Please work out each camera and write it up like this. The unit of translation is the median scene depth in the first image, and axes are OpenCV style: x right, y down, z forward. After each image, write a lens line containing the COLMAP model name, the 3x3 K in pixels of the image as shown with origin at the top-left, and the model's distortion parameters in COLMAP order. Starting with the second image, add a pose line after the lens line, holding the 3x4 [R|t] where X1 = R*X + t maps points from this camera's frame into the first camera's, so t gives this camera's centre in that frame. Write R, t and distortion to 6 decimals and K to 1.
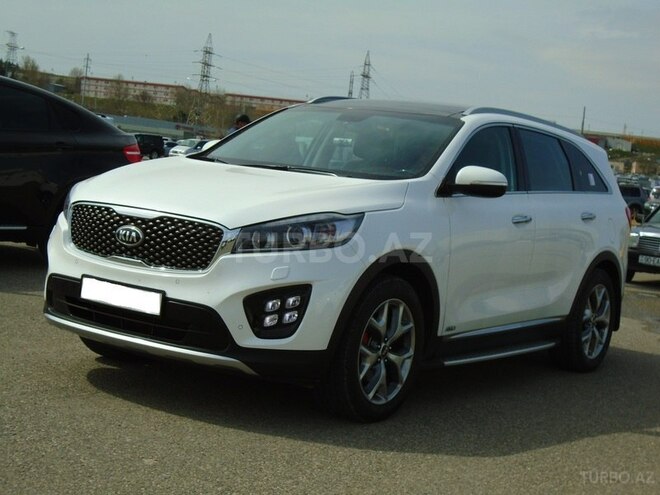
lens RADIAL K [[1123.8, 0, 329.3], [0, 1123.8, 248.2], [0, 0, 1]] dist [-0.011650, 0.000000]
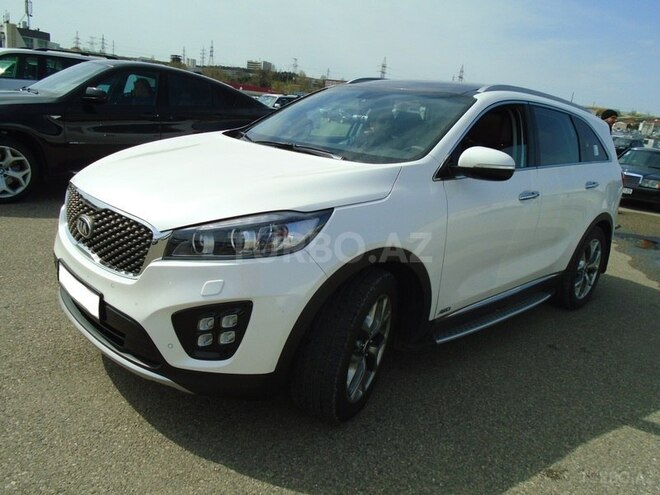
lens RADIAL K [[497.4, 0, 335.7], [0, 497.4, 242.8], [0, 0, 1]] dist [-0.023178, 0.015991]
pose [[0.978626, 0.051606, -0.199066, 0.098356], [-0.017752, 0.985587, 0.168233, -0.062442], [0.204879, -0.161104, 0.965438, 0.562087]]
